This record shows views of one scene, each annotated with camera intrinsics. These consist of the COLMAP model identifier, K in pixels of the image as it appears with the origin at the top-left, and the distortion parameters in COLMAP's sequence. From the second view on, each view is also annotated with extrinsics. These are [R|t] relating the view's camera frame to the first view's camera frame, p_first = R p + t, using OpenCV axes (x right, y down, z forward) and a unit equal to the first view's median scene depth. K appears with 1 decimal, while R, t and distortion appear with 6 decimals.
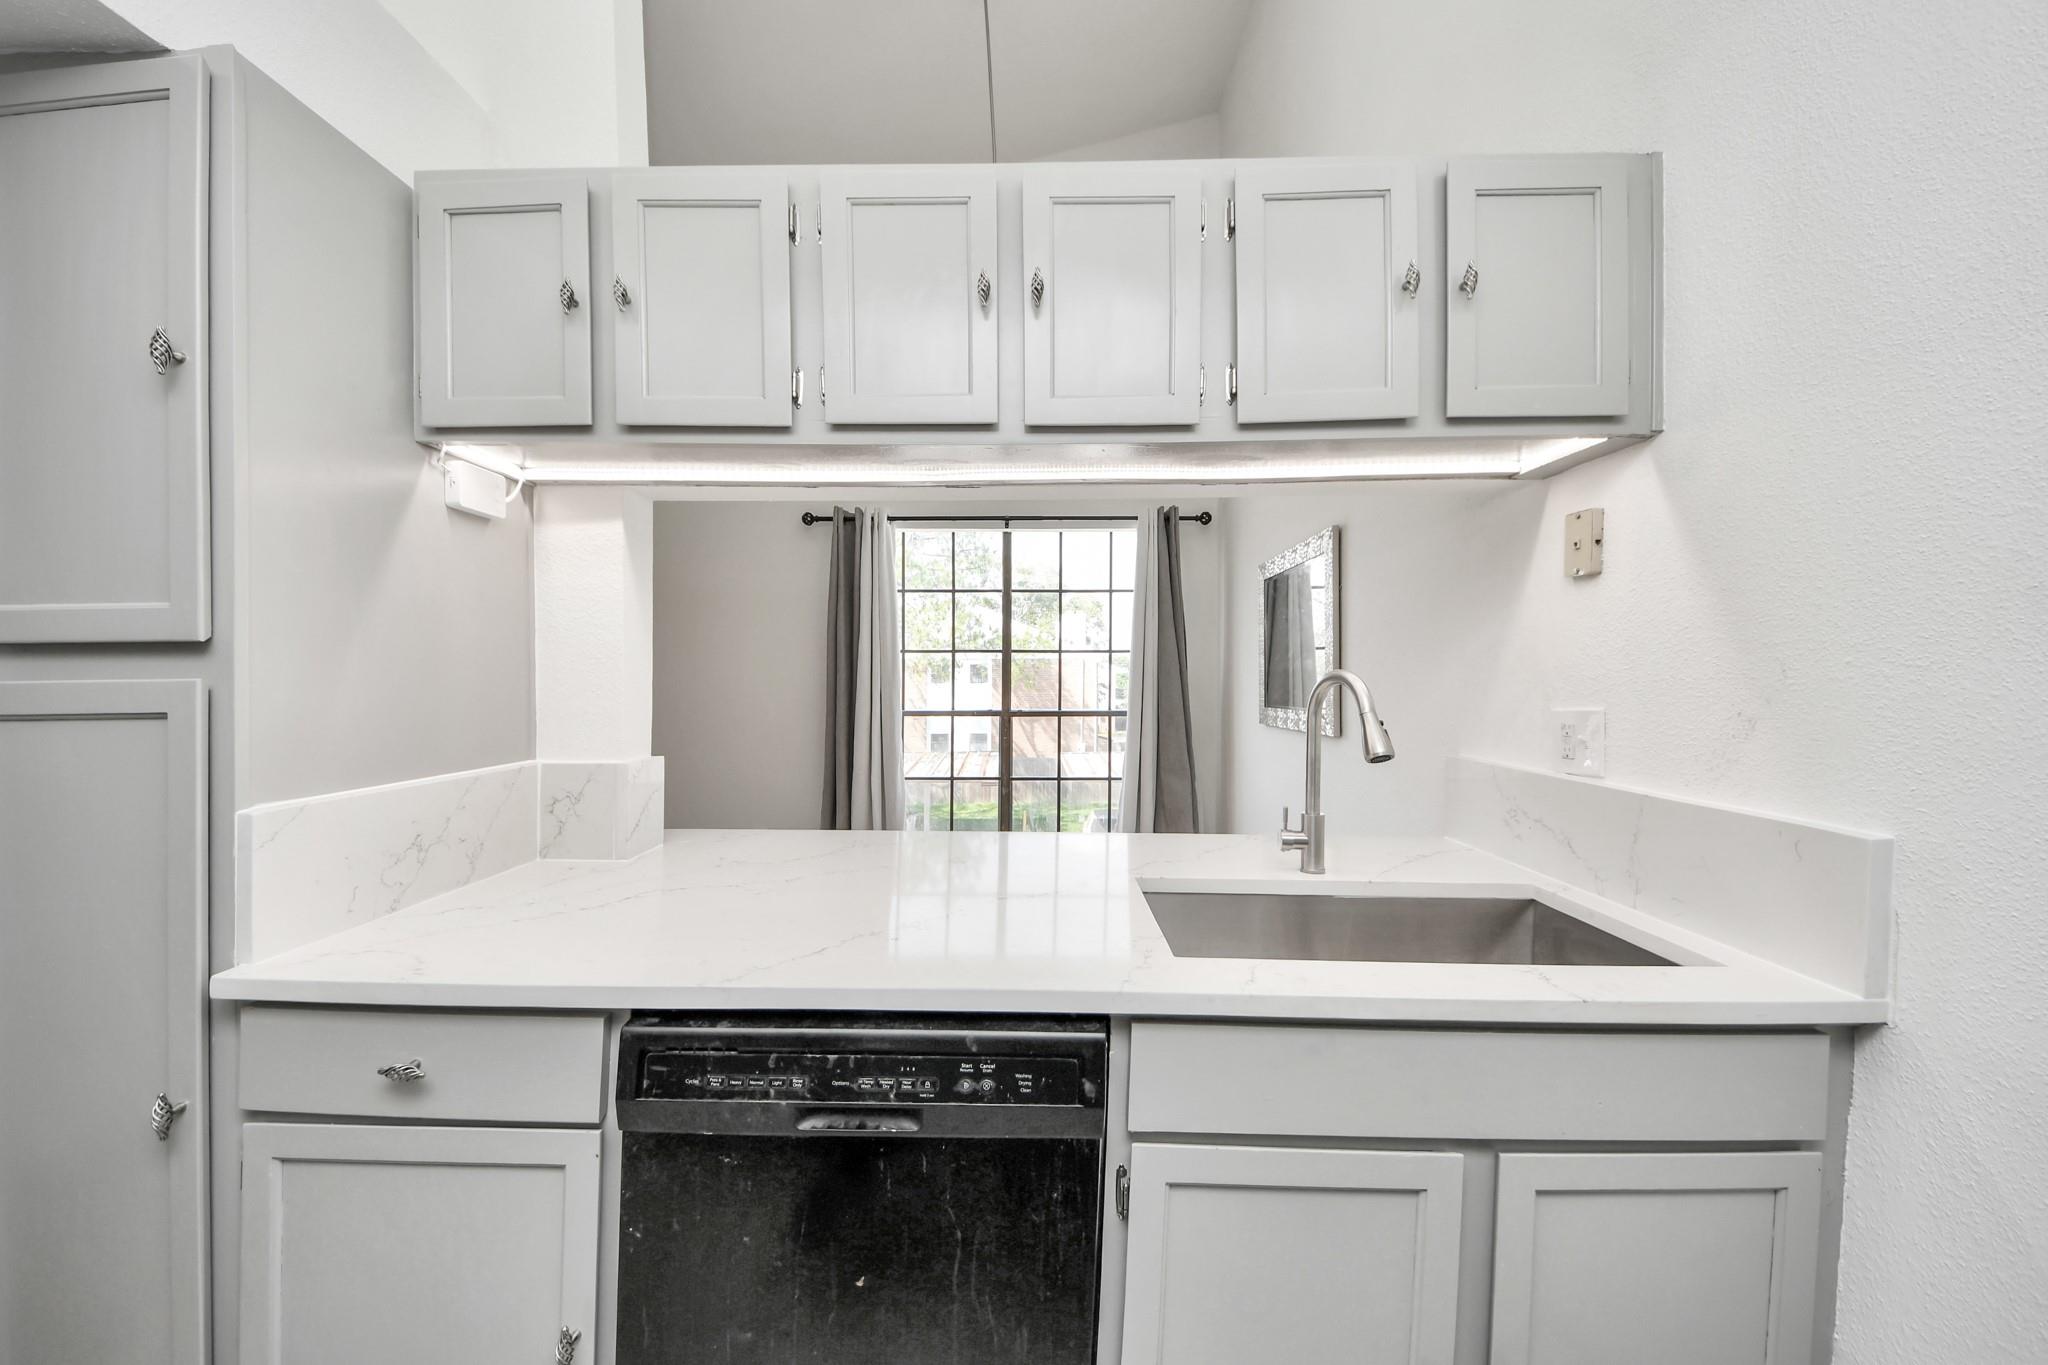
lens RADIAL K [[792.2, 0, 1013.6], [0, 792.2, 652.1], [0, 0, 1]] dist [0.017500, -0.015389]
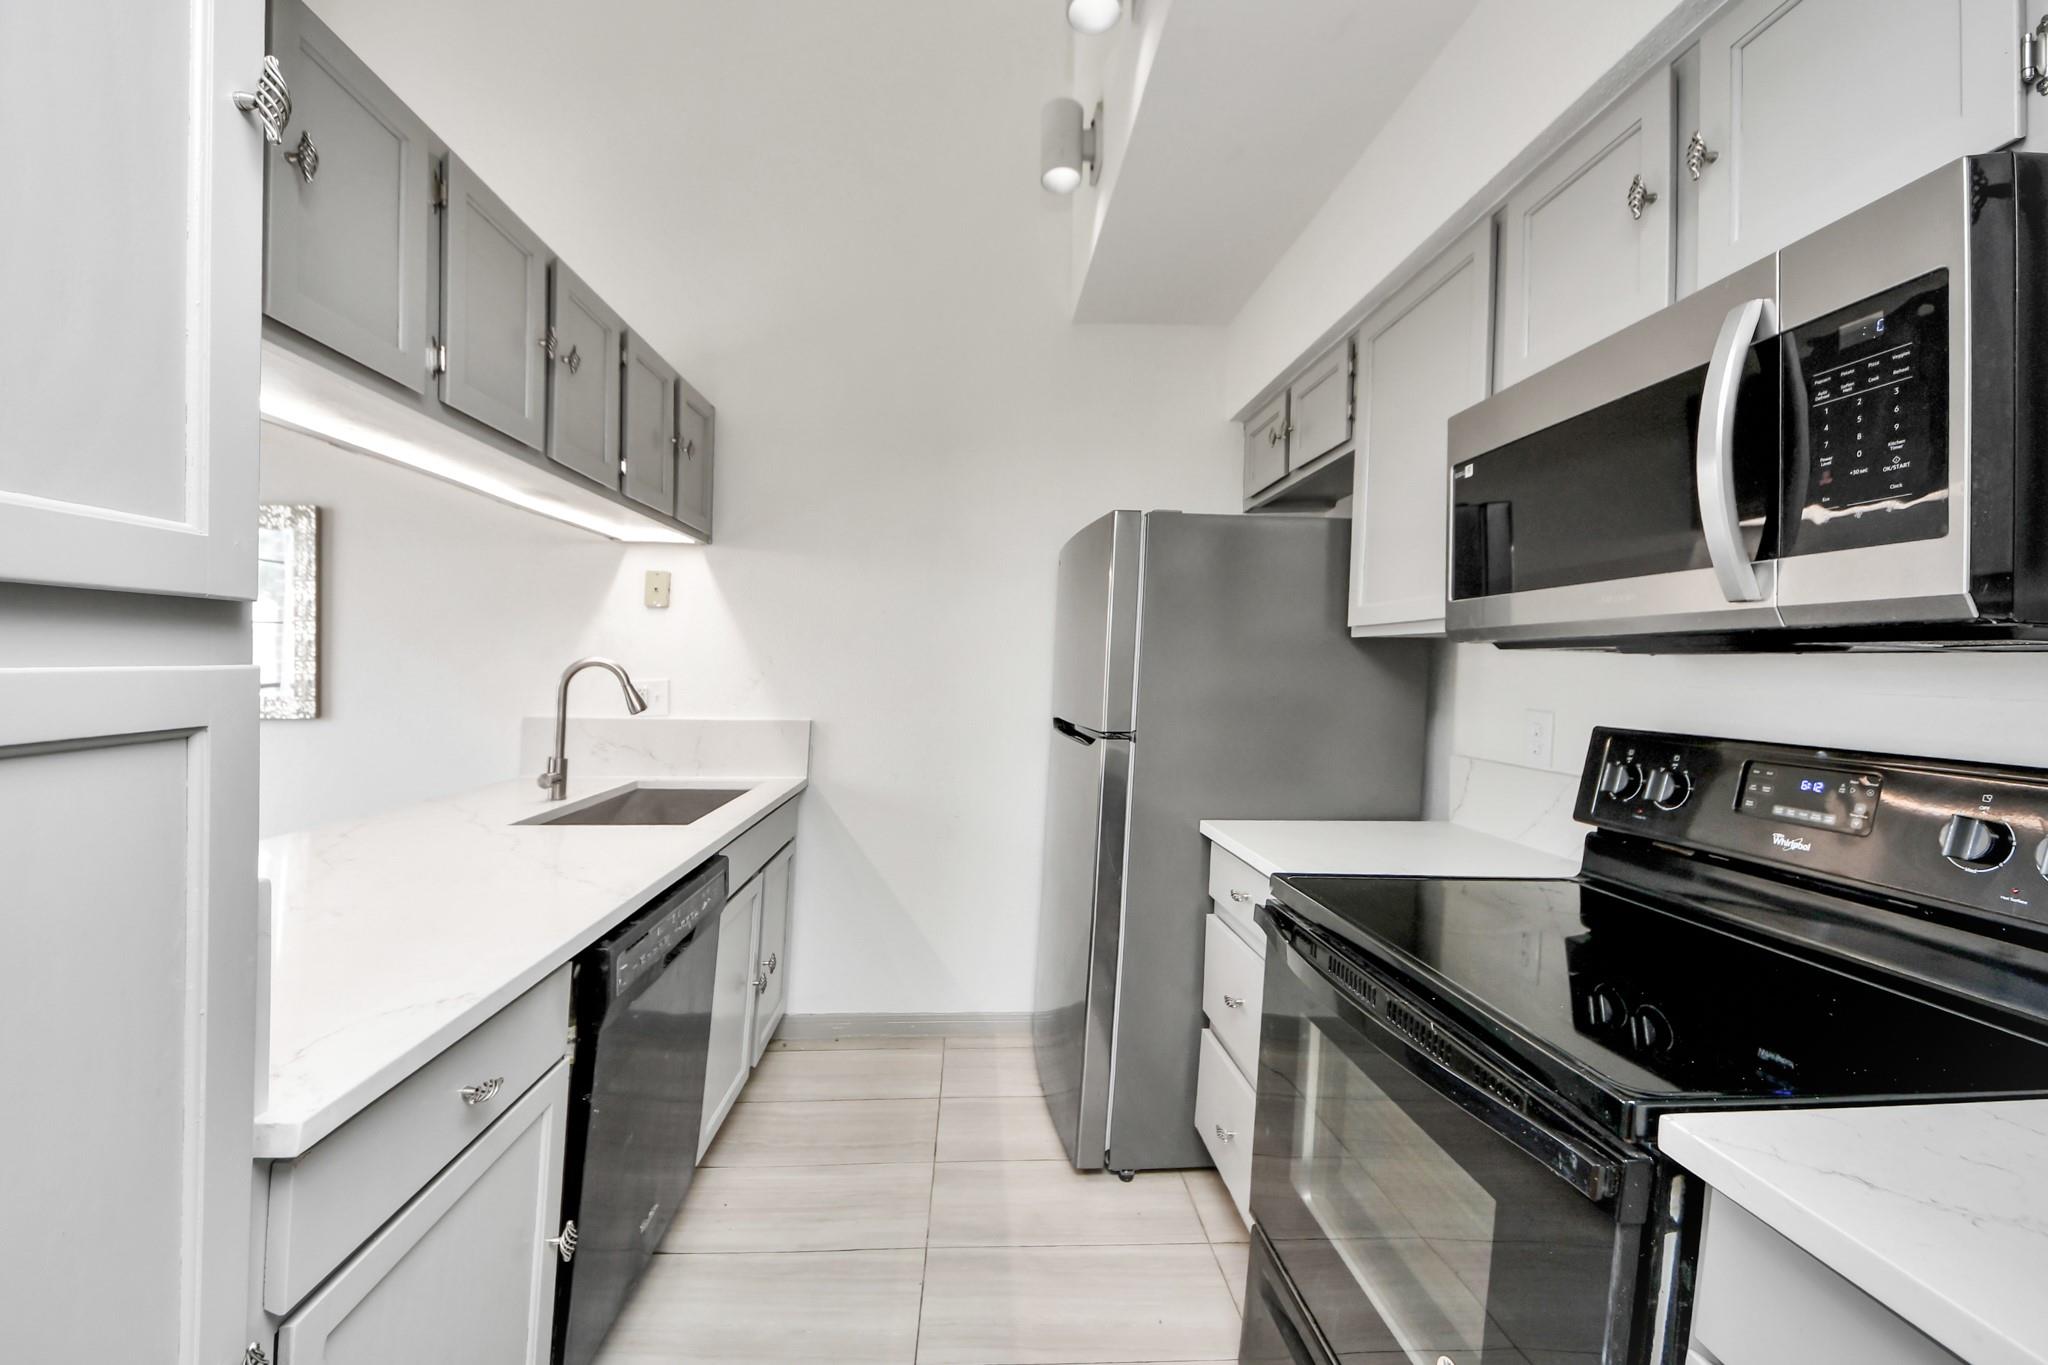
lens RADIAL K [[792.2, 0, 1013.6], [0, 792.2, 652.1], [0, 0, 1]] dist [0.017500, -0.015389]
pose [[-0.064950, 0.006583, 0.997867, -1.154548], [-0.039165, 0.999191, -0.009141, -0.004906], [-0.997120, -0.039676, -0.064639, 0.304147]]
